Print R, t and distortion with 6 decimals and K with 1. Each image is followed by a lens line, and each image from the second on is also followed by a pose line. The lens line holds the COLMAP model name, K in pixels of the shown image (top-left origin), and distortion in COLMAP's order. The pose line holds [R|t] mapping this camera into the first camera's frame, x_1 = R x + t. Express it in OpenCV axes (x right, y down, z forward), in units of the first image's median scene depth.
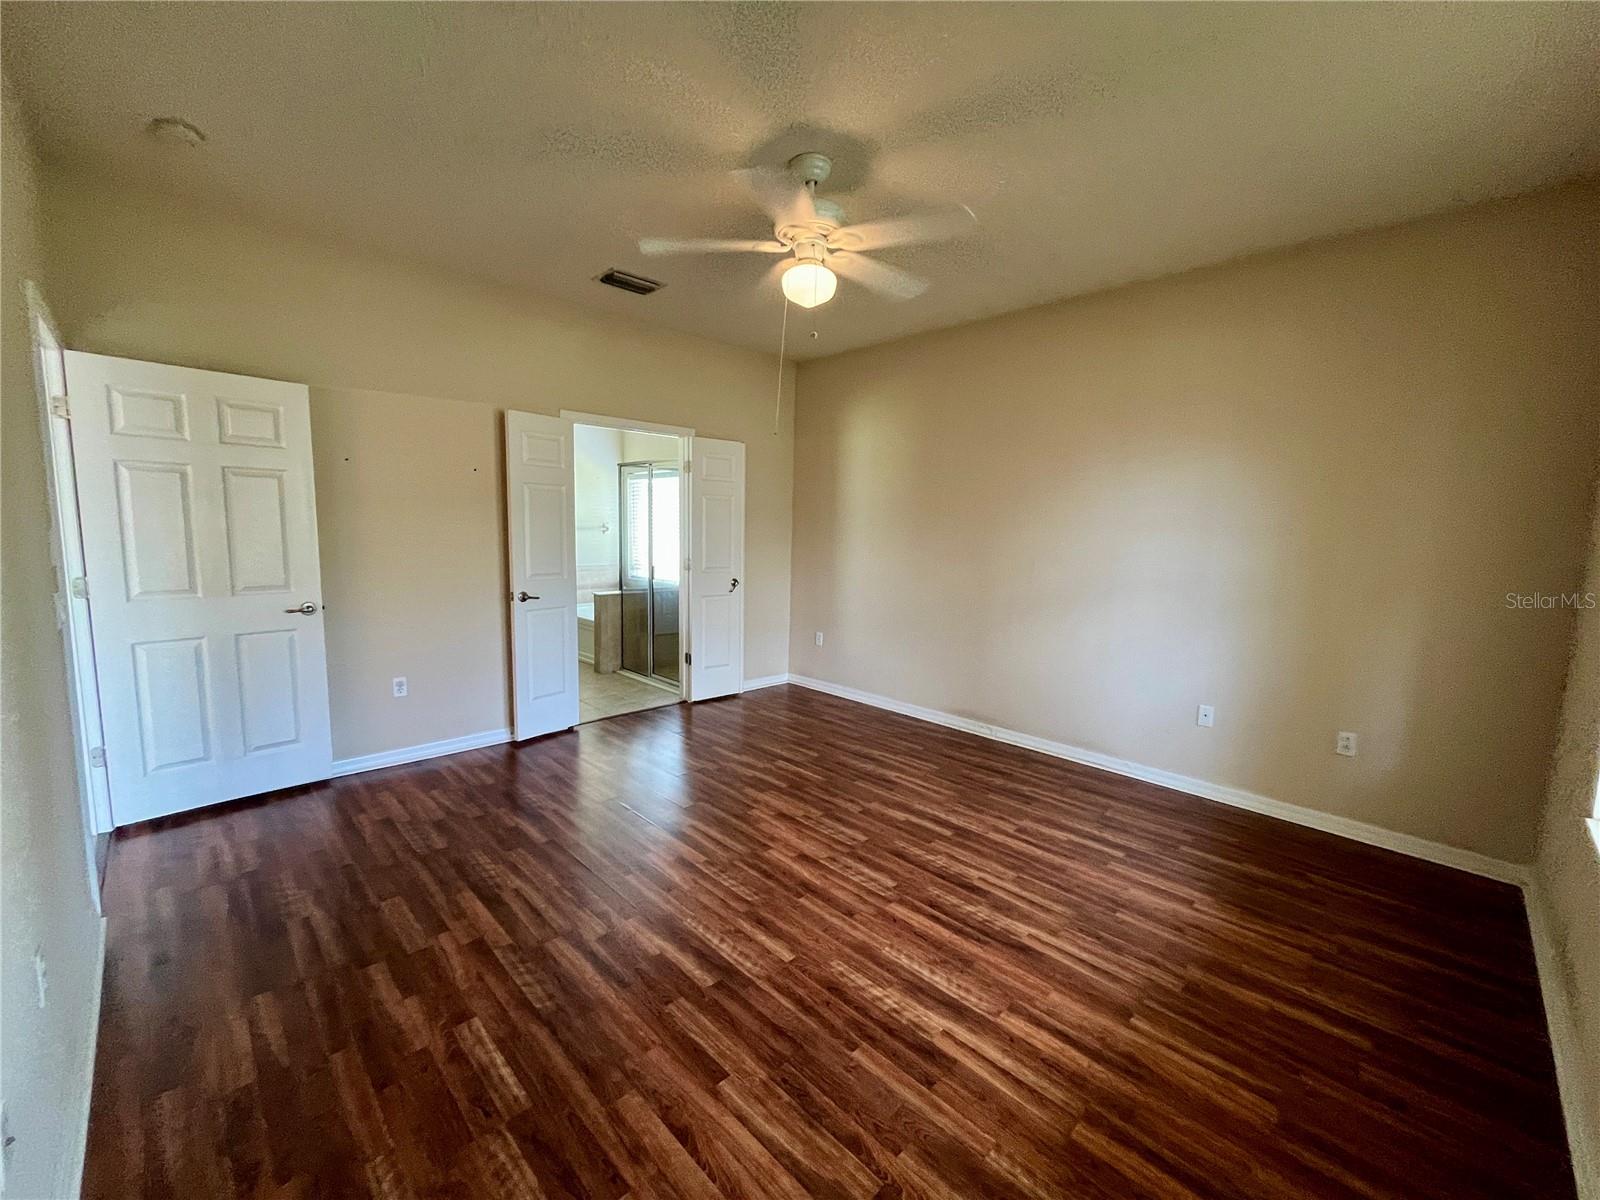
lens RADIAL K [[645.2, 0, 807.9], [0, 645.2, 609.5], [0, 0, 1]] dist [-0.002342, -0.000523]
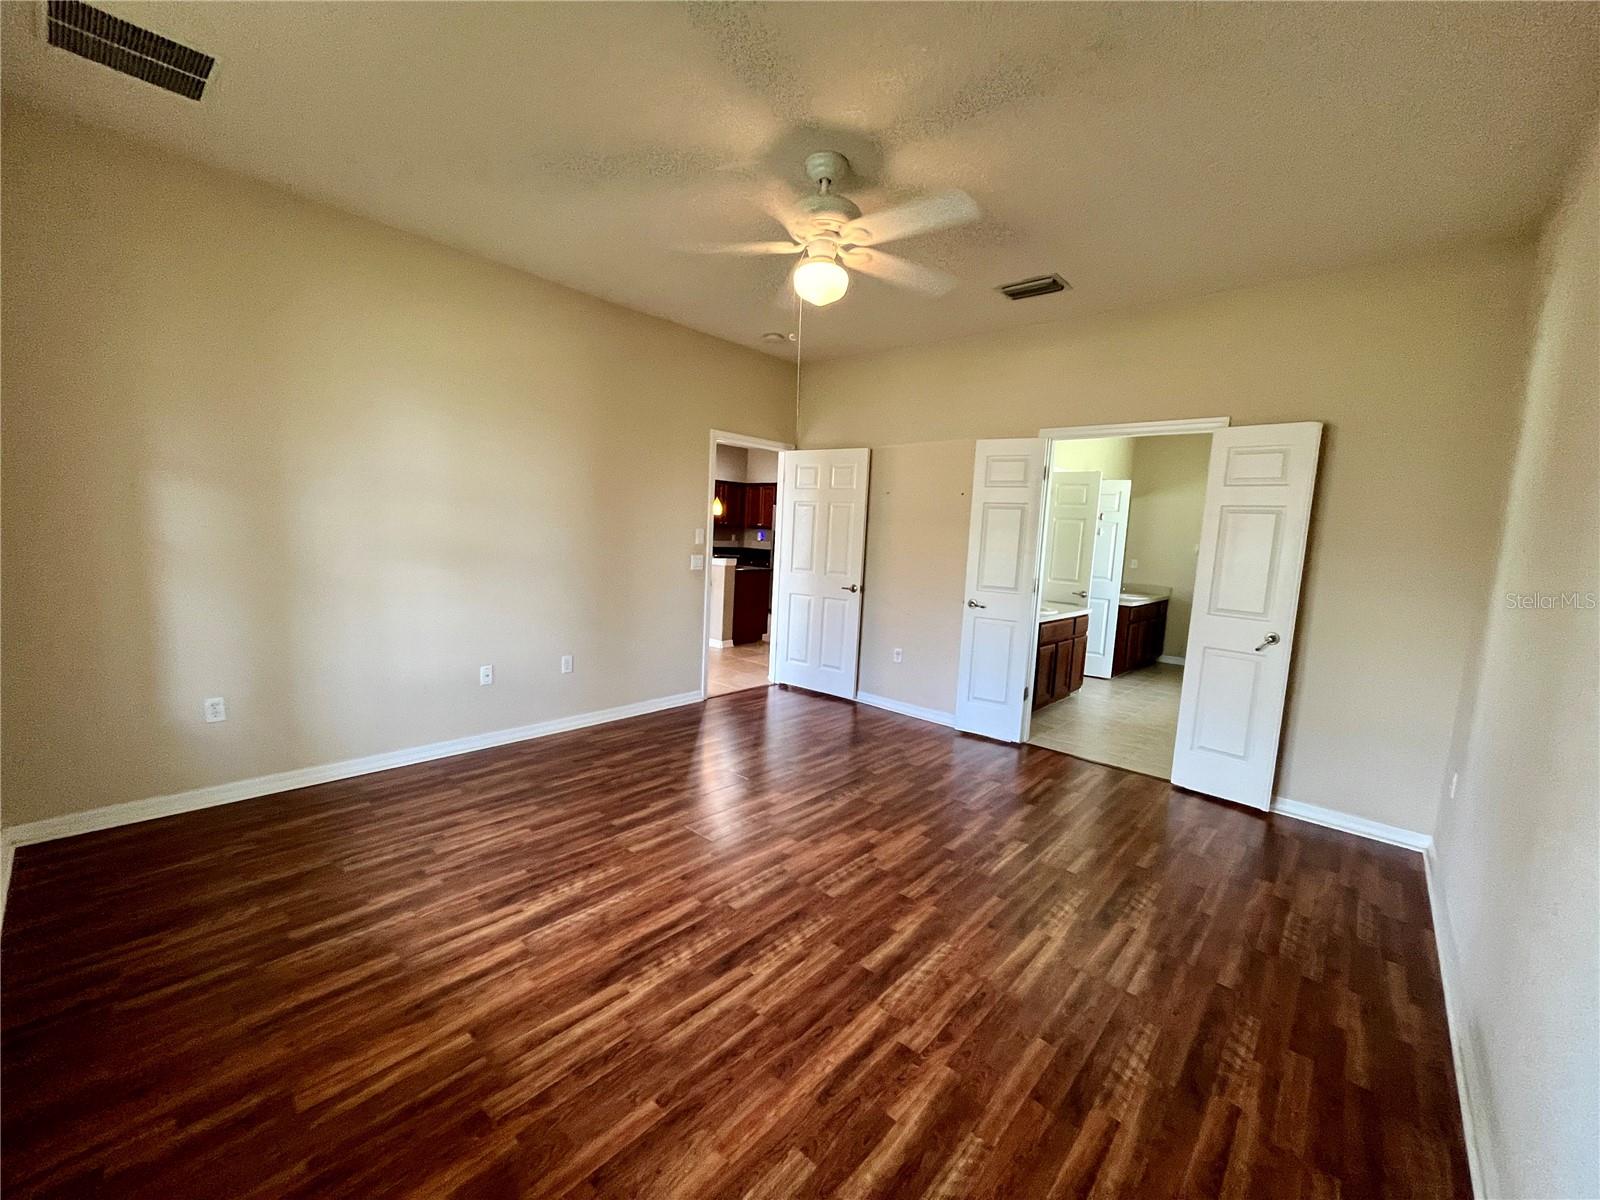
lens RADIAL K [[645.2, 0, 792.8], [0, 645.2, 609.8], [0, 0, 1]] dist [-0.002342, -0.000523]
pose [[0.050165, 0.103353, -0.993379, 1.069548], [-0.176760, 0.979849, 0.093019, -0.095161], [0.982975, 0.170923, 0.067422, 1.003490]]
